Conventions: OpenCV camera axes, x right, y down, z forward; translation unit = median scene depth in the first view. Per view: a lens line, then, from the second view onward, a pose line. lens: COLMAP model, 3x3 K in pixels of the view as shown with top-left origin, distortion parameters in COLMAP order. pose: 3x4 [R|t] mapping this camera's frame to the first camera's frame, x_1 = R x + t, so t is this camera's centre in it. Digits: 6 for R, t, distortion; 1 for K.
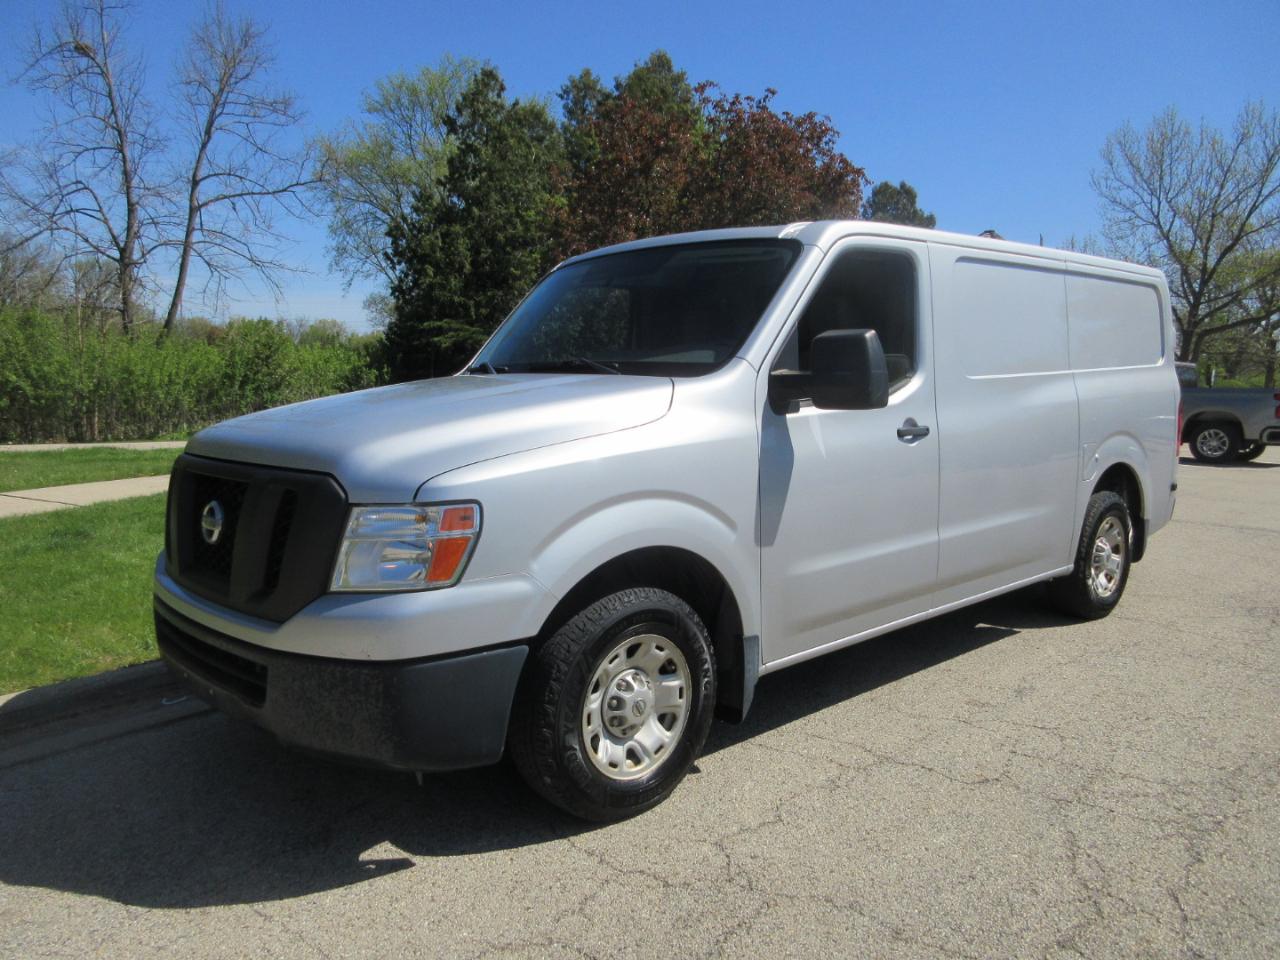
lens RADIAL K [[969.1, 0, 639.1], [0, 969.1, 479.7], [0, 0, 1]] dist [-0.000053, 0.012183]
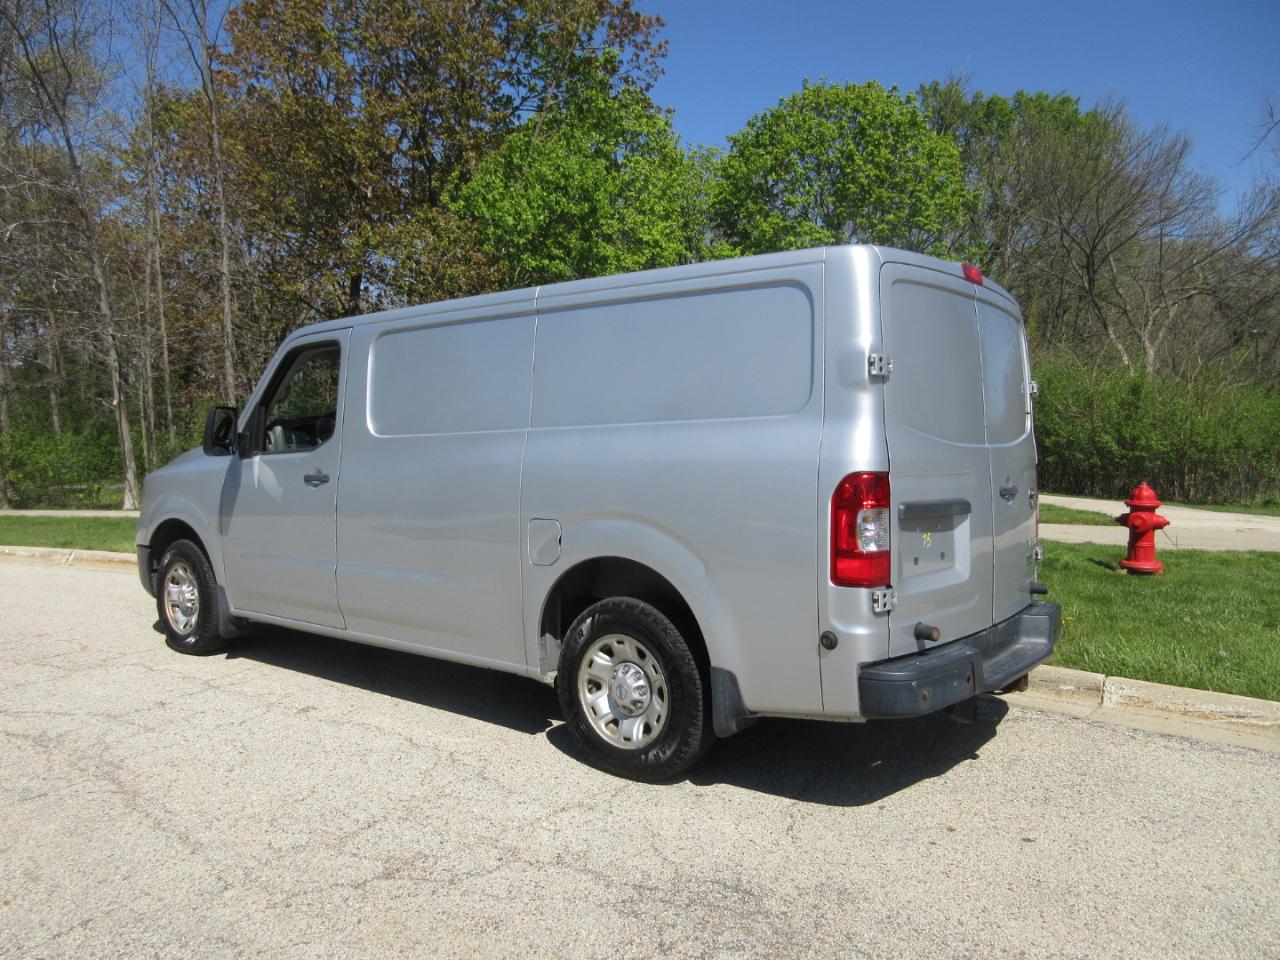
lens RADIAL K [[969.1, 0, 644.6], [0, 969.1, 483.6], [0, 0, 1]] dist [-0.000053, 0.012183]
pose [[0.165960, 0.052301, -0.984745, 0.367056], [-0.112025, 0.993128, 0.033867, -0.030606], [0.979749, 0.104695, 0.170679, 0.273747]]
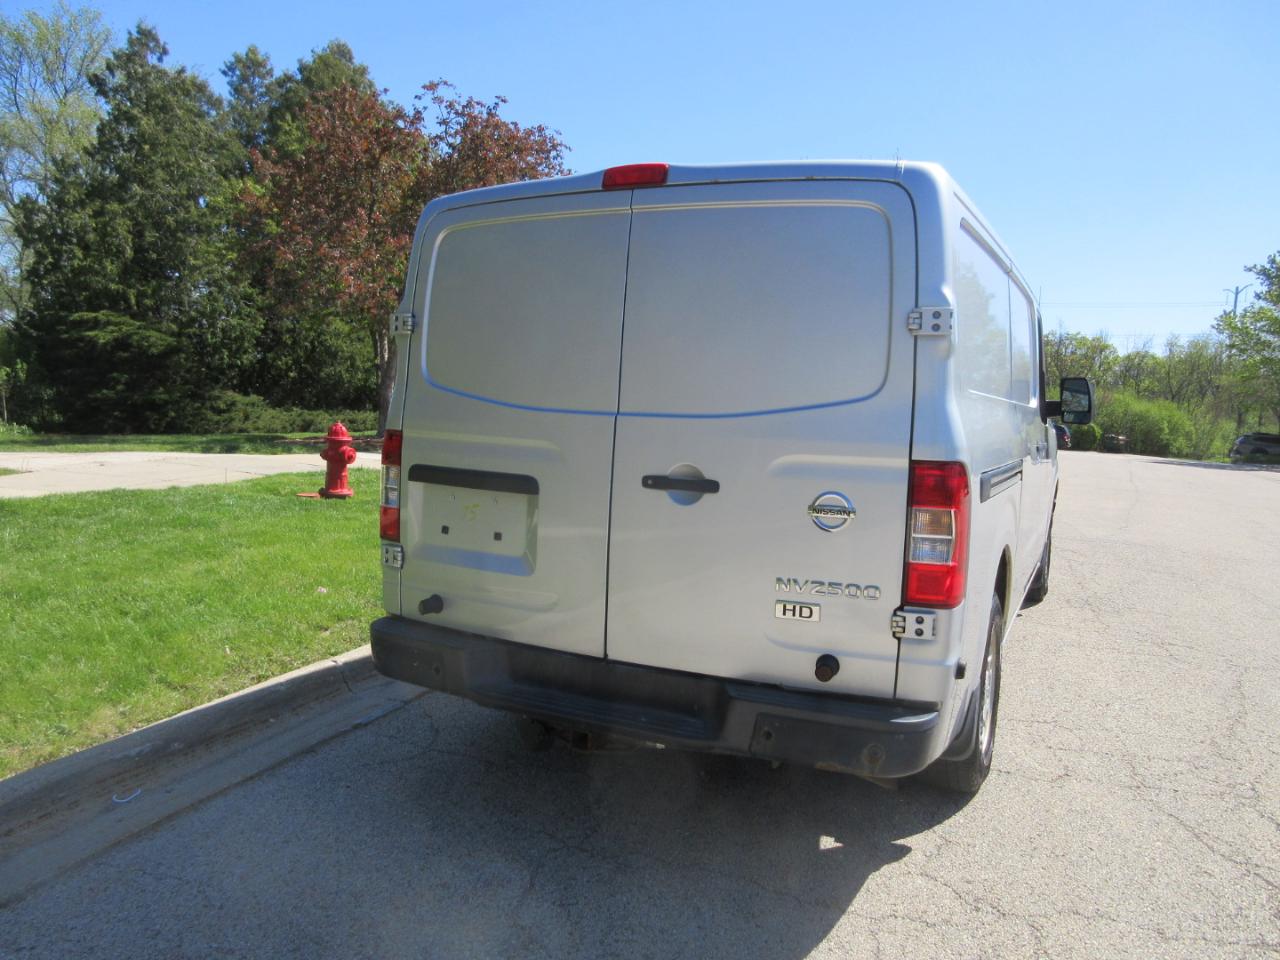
lens RADIAL K [[969.1, 0, 641.6], [0, 969.1, 484.8], [0, 0, 1]] dist [-0.000053, 0.012183]
pose [[0.932085, -0.009638, 0.362111, -0.090000], [0.011147, 0.999936, -0.002080, -0.003894], [-0.362068, 0.005975, 0.932133, 0.029316]]
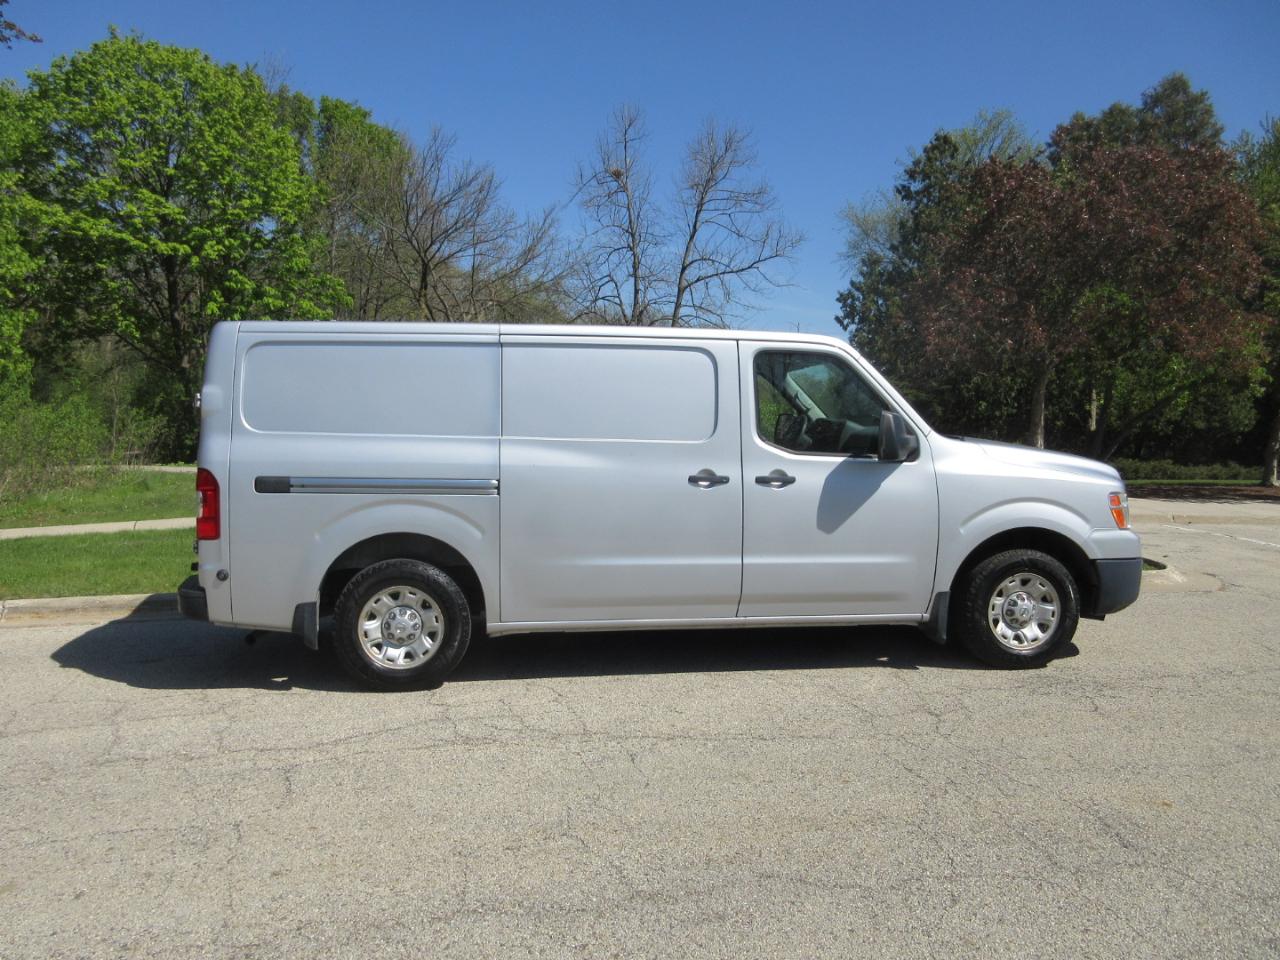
lens RADIAL K [[969.1, 0, 640.9], [0, 969.1, 483.3], [0, 0, 1]] dist [-0.000053, 0.012183]
pose [[0.818477, 0.040961, -0.573077, 0.279848], [-0.067229, 0.997431, -0.024725, -0.003835], [0.570592, 0.058764, 0.819129, -0.017322]]
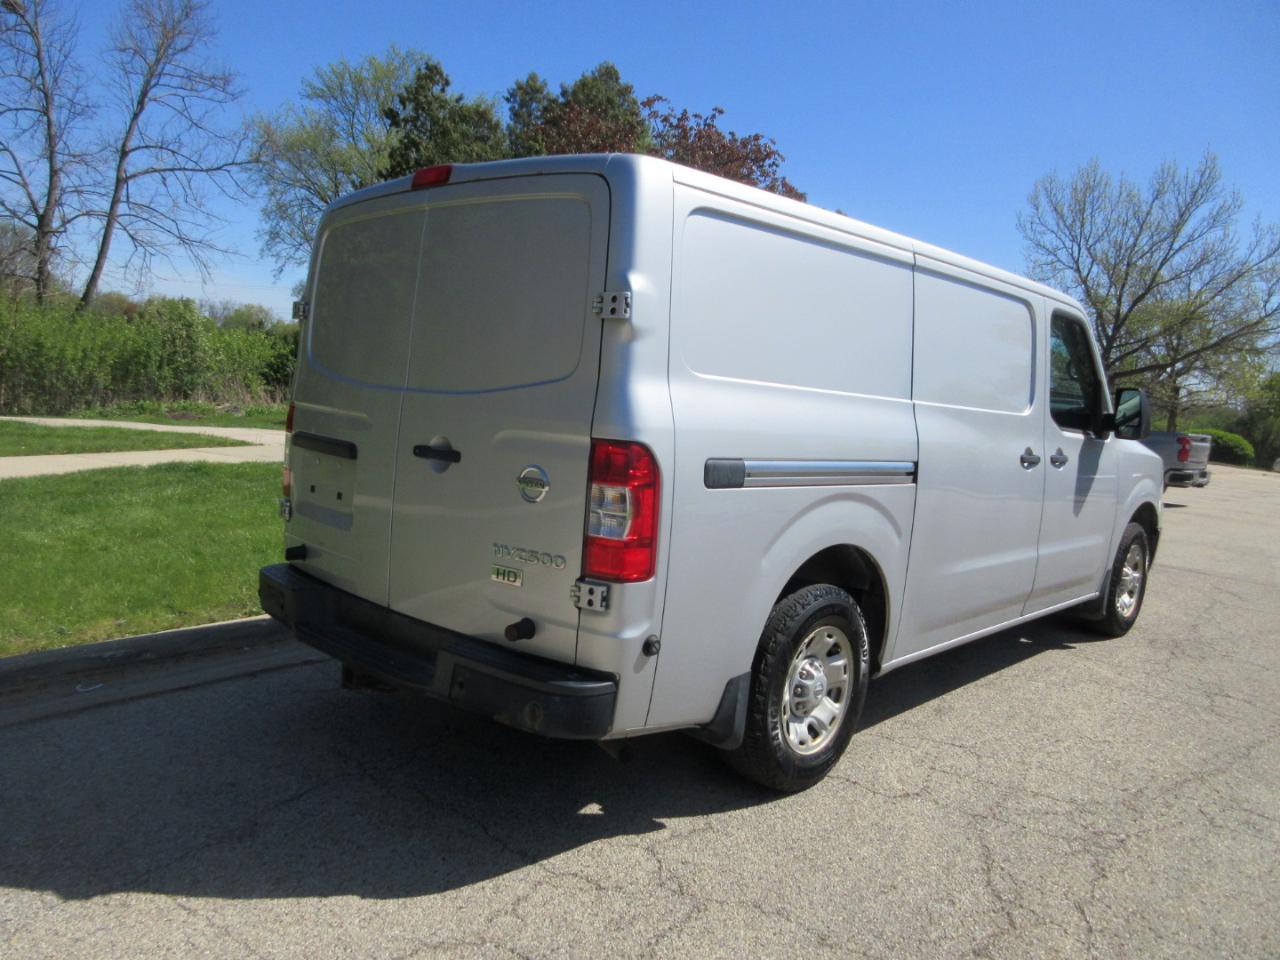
lens RADIAL K [[969.1, 0, 639.4], [0, 969.1, 478.7], [0, 0, 1]] dist [-0.000053, 0.012183]
pose [[0.995396, 0.056220, 0.077632, -0.004872], [-0.055465, 0.998390, -0.011854, 0.000310], [-0.078174, 0.007494, 0.996912, -0.002131]]
